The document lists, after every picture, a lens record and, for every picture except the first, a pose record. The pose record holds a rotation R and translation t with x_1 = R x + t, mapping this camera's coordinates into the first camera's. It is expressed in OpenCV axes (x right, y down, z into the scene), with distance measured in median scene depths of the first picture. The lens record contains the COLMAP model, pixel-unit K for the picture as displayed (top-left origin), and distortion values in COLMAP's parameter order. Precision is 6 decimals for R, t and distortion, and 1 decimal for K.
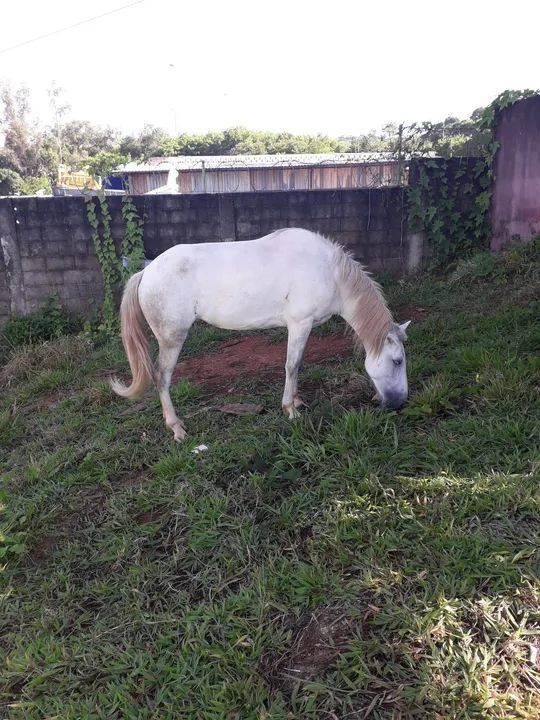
lens RADIAL K [[577.9, 0, 285.6], [0, 577.9, 371.2], [0, 0, 1]] dist [0.084591, -0.199236]
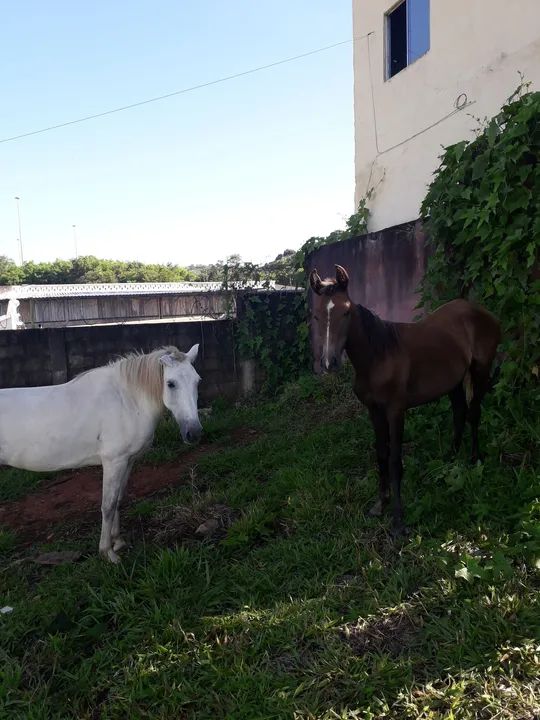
lens RADIAL K [[580.4, 0, 301.4], [0, 580.4, 359.8], [0, 0, 1]] dist [0.001803, -0.010768]
pose [[0.966612, -0.038995, 0.253261, 0.098013], [0.092140, 0.975140, -0.201522, -0.025664], [-0.239107, 0.218129, 0.946175, -0.057749]]
